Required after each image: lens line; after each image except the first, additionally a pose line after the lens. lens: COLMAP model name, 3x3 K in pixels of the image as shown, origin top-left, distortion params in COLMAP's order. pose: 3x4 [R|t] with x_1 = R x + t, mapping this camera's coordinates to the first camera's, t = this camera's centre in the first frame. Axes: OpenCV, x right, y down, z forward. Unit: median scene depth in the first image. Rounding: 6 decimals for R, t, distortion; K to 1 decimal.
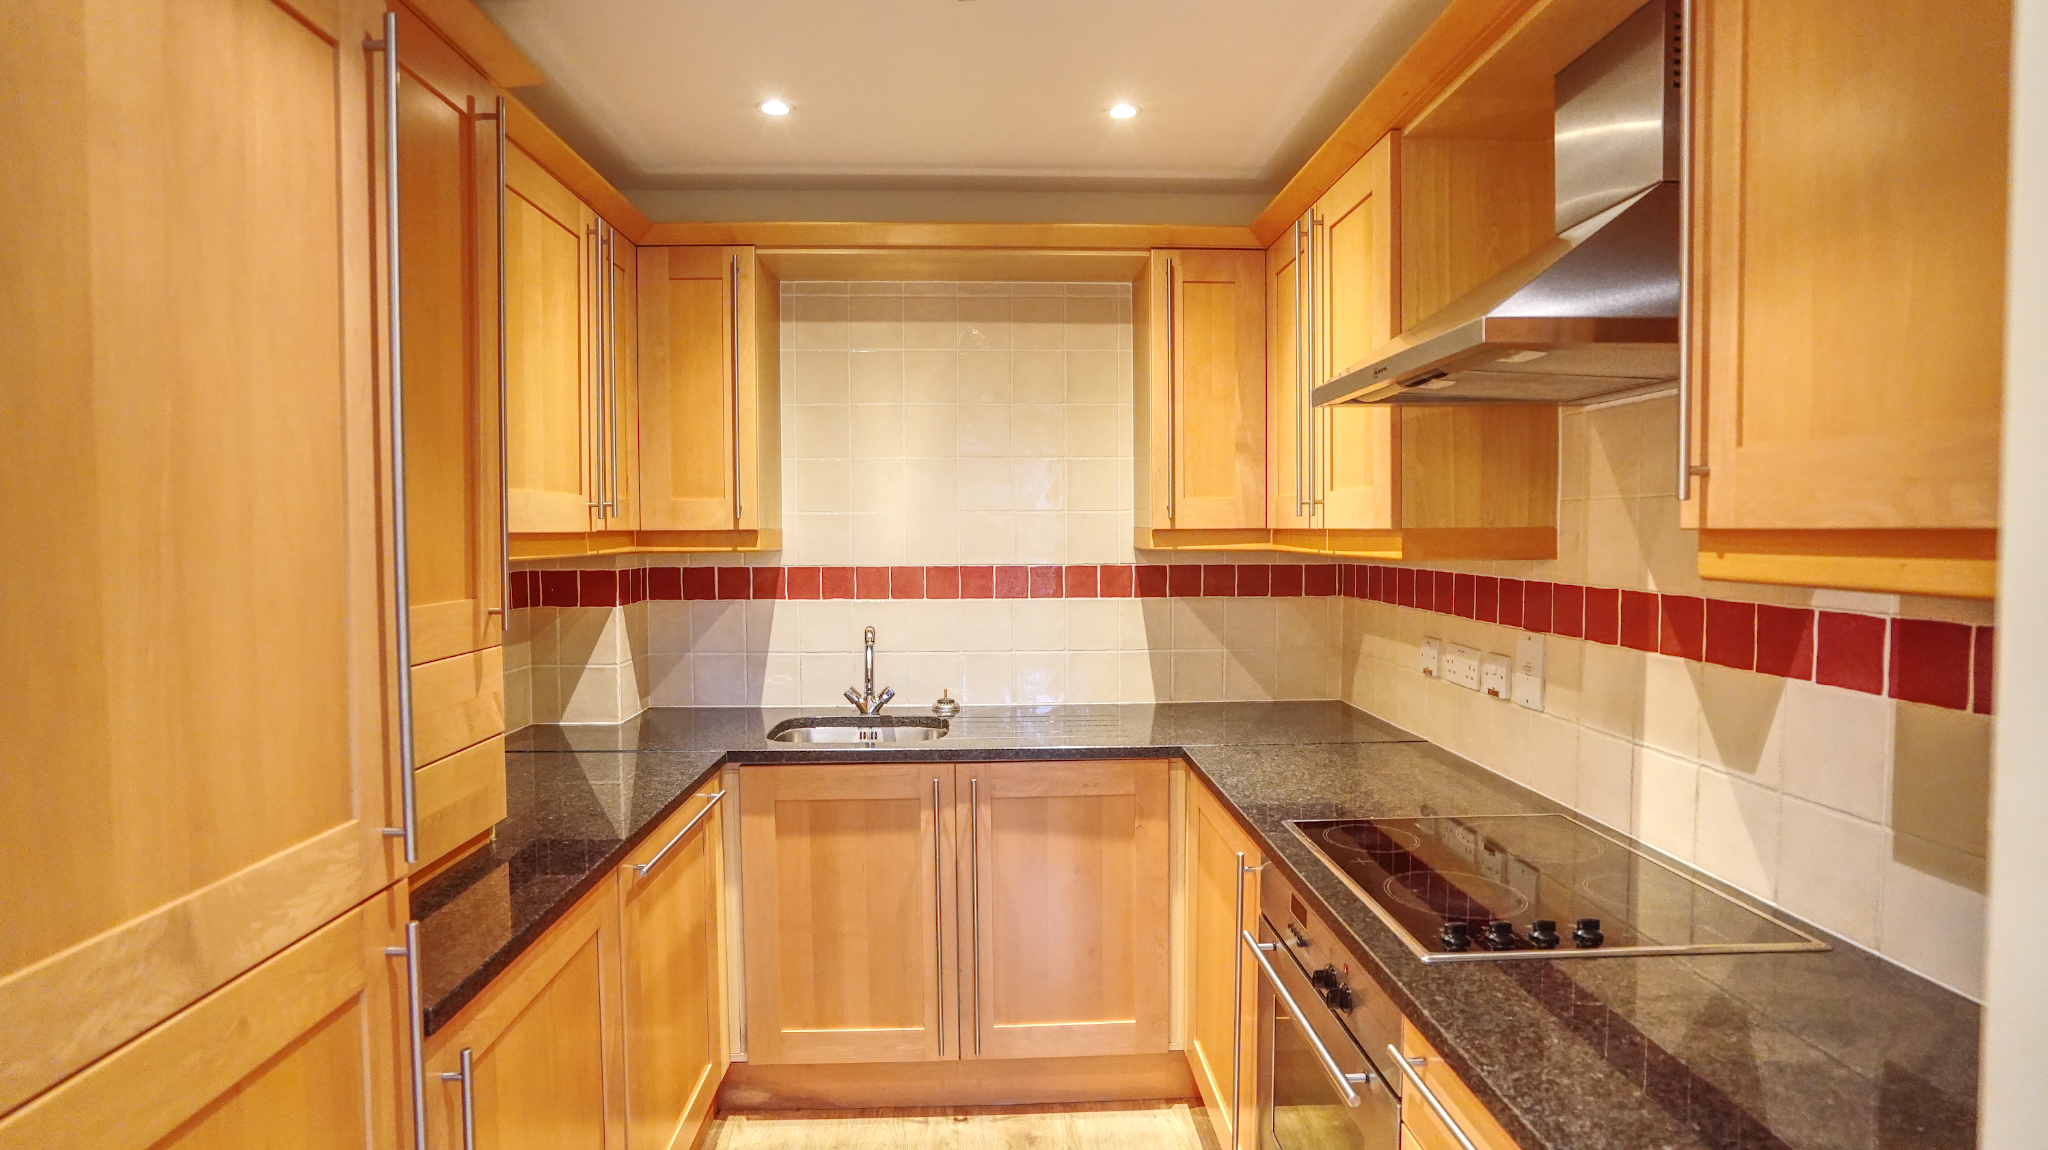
lens RADIAL K [[1085.2, 0, 1024.0], [0, 1085.2, 575.0], [0, 0, 1]] dist [-0.001949, 0.036351]
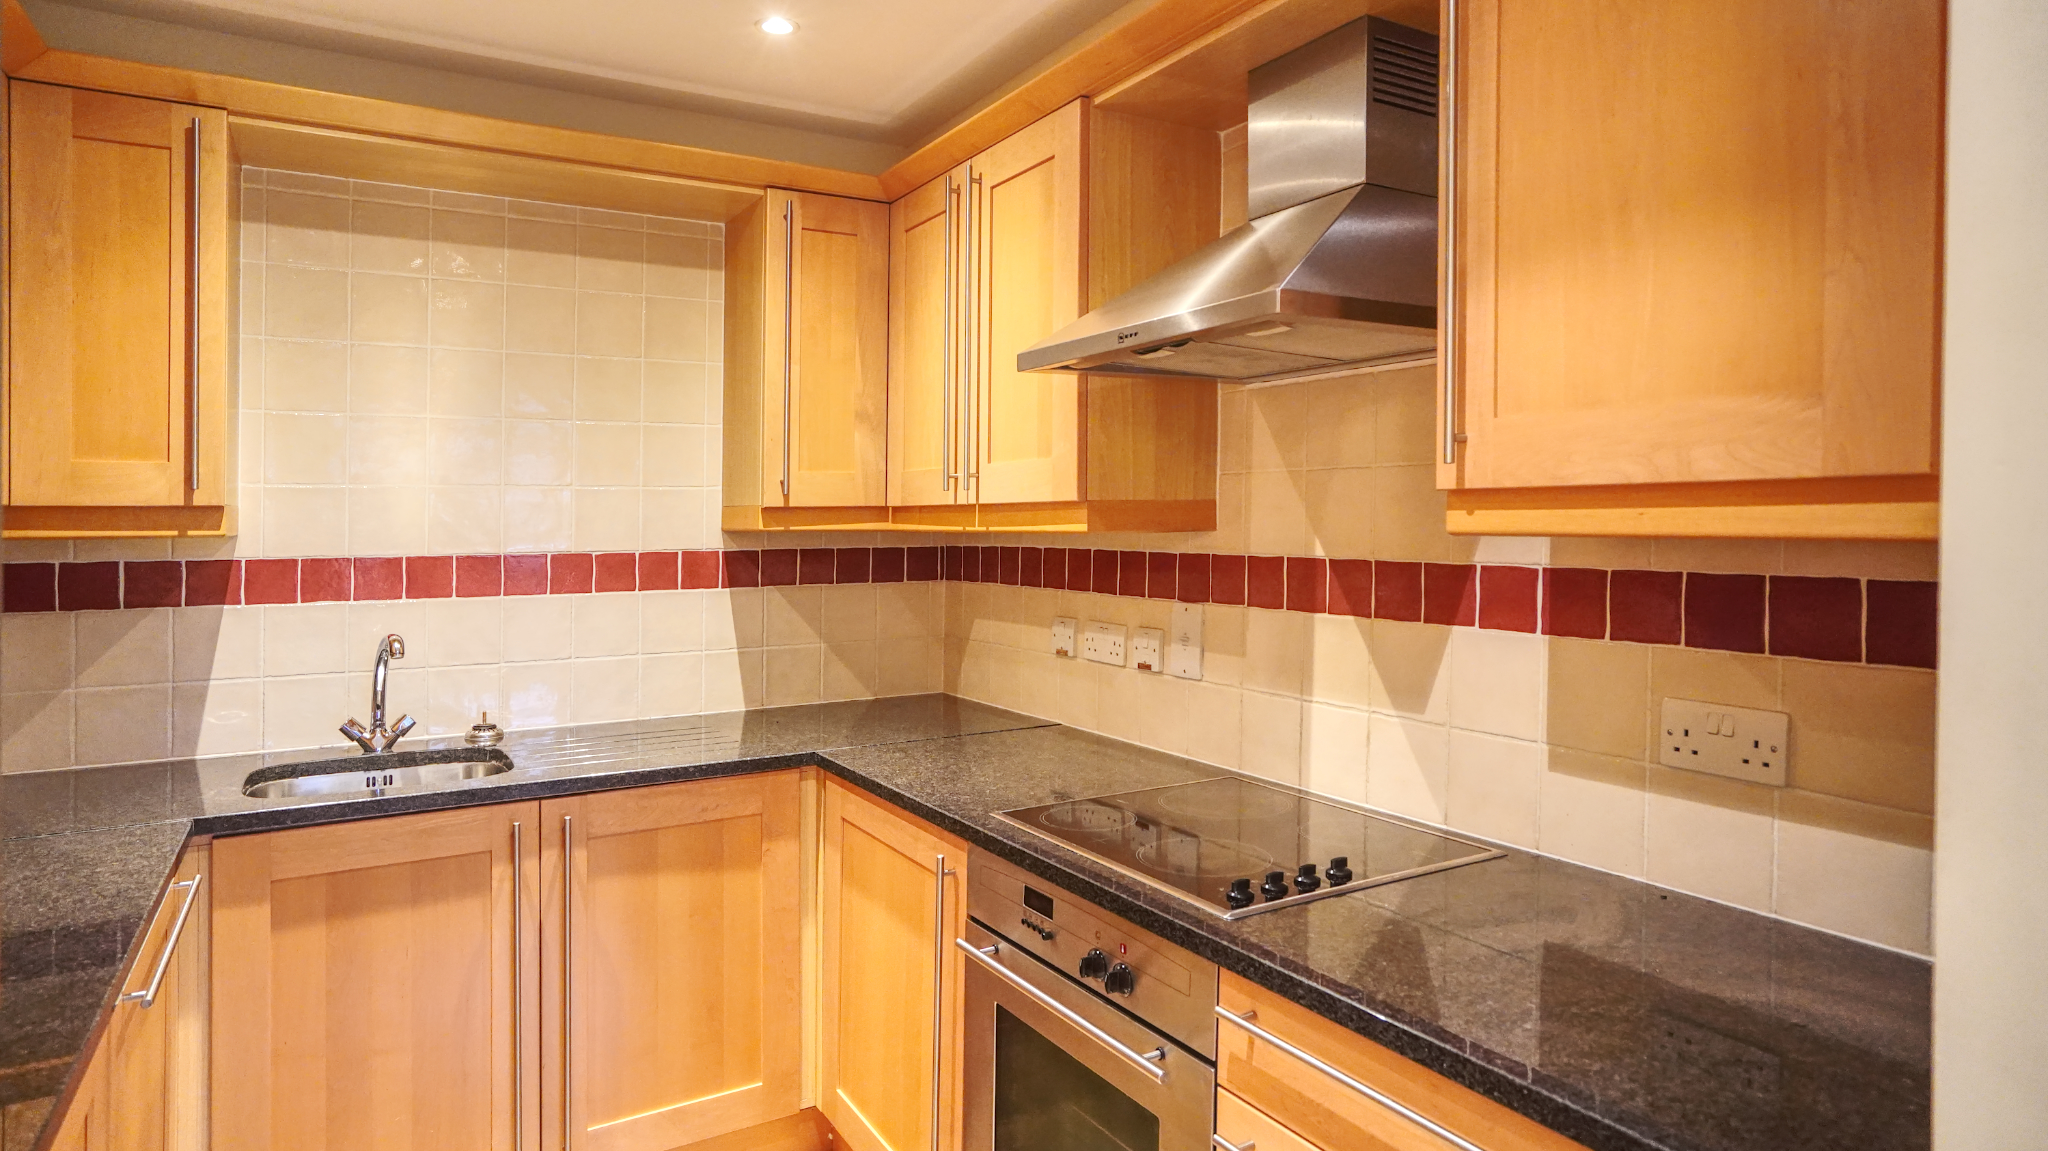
lens RADIAL K [[1234.6, 0, 1023.3], [0, 1234.6, 532.1], [0, 0, 1]] dist [-0.000491, 0.091834]
pose [[0.892142, -0.008044, 0.451683, -0.159789], [0.023500, 0.999314, -0.028618, 0.012542], [-0.451143, 0.036145, 0.891719, 0.025630]]
